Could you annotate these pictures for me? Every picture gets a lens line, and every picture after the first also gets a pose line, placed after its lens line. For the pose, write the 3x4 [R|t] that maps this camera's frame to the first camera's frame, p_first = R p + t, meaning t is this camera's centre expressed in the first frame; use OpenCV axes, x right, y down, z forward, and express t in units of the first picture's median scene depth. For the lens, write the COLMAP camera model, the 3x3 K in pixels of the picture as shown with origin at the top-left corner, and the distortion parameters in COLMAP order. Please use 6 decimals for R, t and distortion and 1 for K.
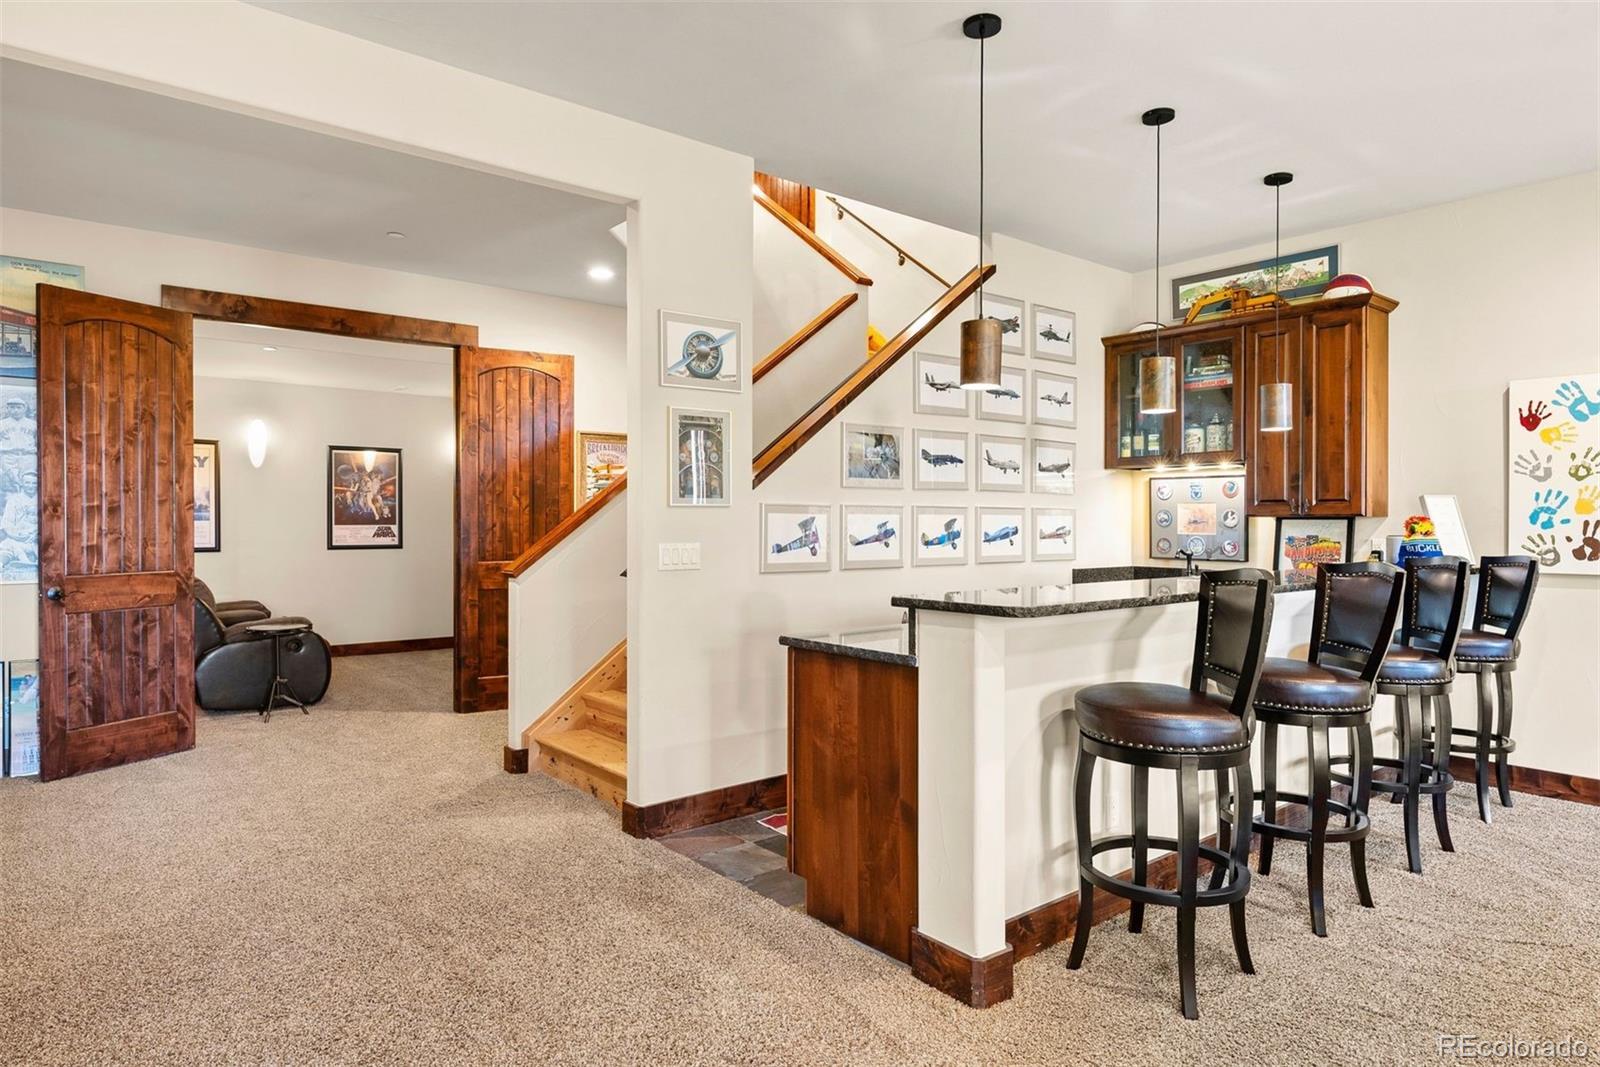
lens RADIAL K [[954.8, 0, 810.5], [0, 954.8, 533.6], [0, 0, 1]] dist [0.004133, -0.001560]
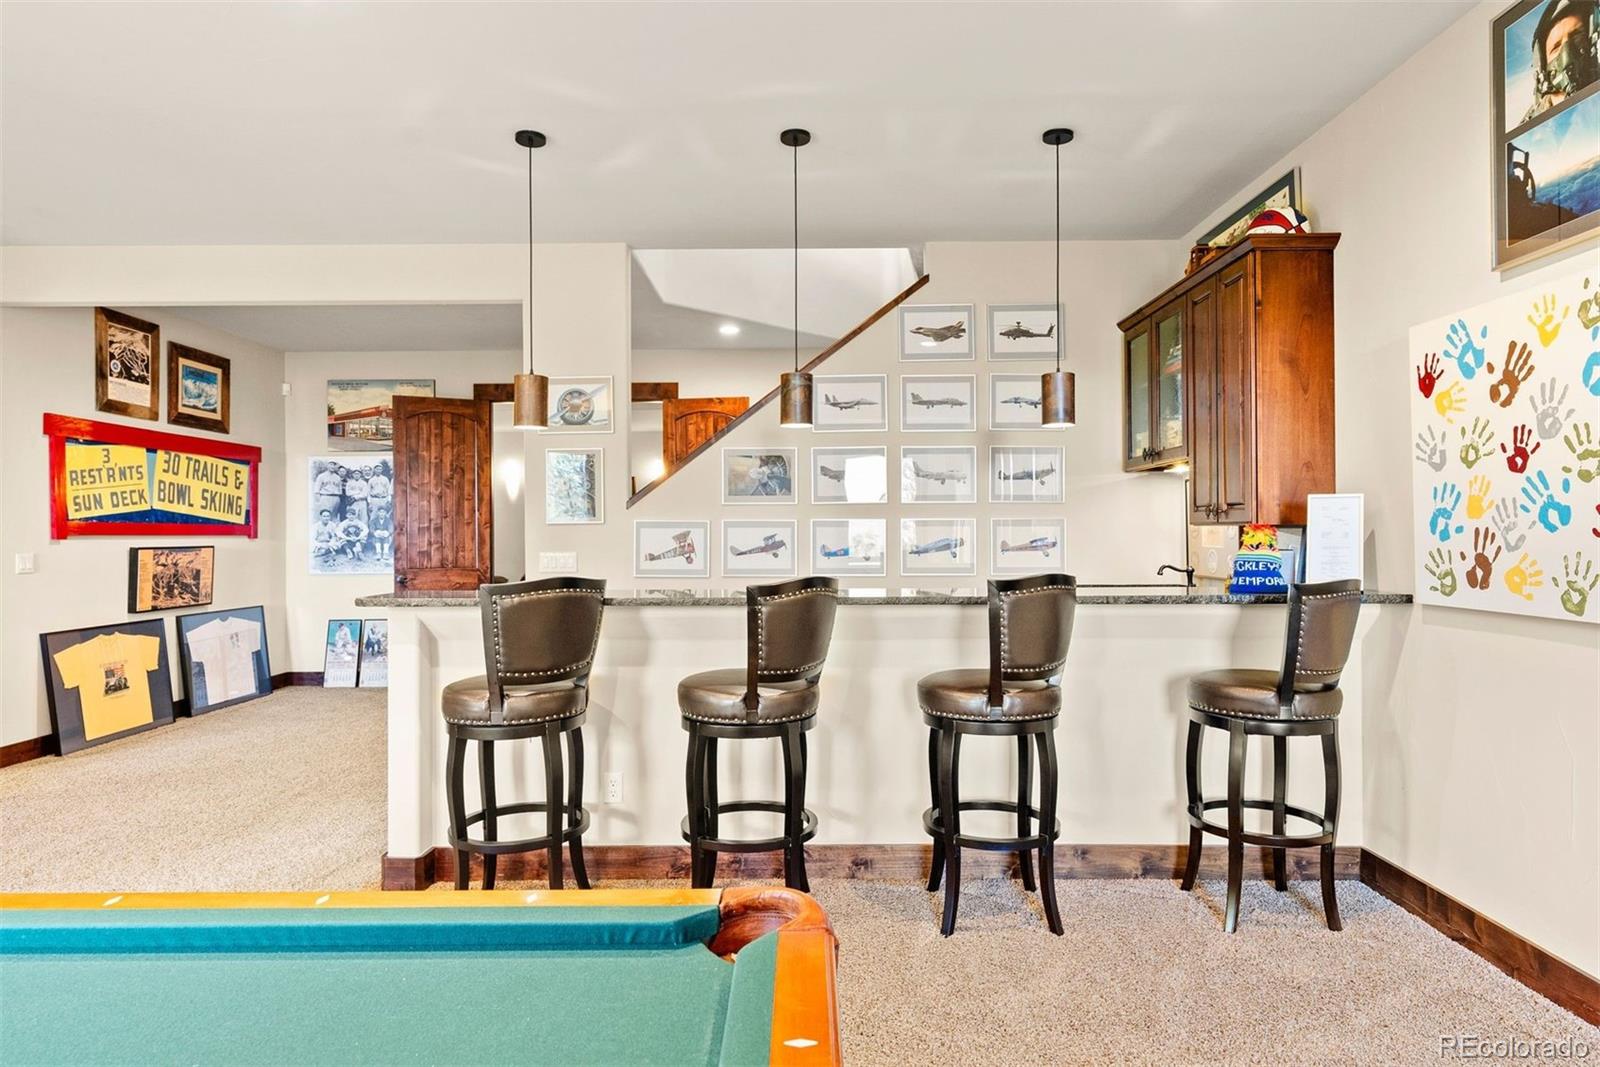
lens RADIAL K [[954.8, 0, 806.6], [0, 954.8, 534.6], [0, 0, 1]] dist [0.004133, -0.001560]
pose [[0.762909, -0.004482, -0.646490, 0.831138], [-0.001912, 0.999956, -0.009189, -0.002133], [0.646503, 0.008247, 0.762867, 0.184974]]
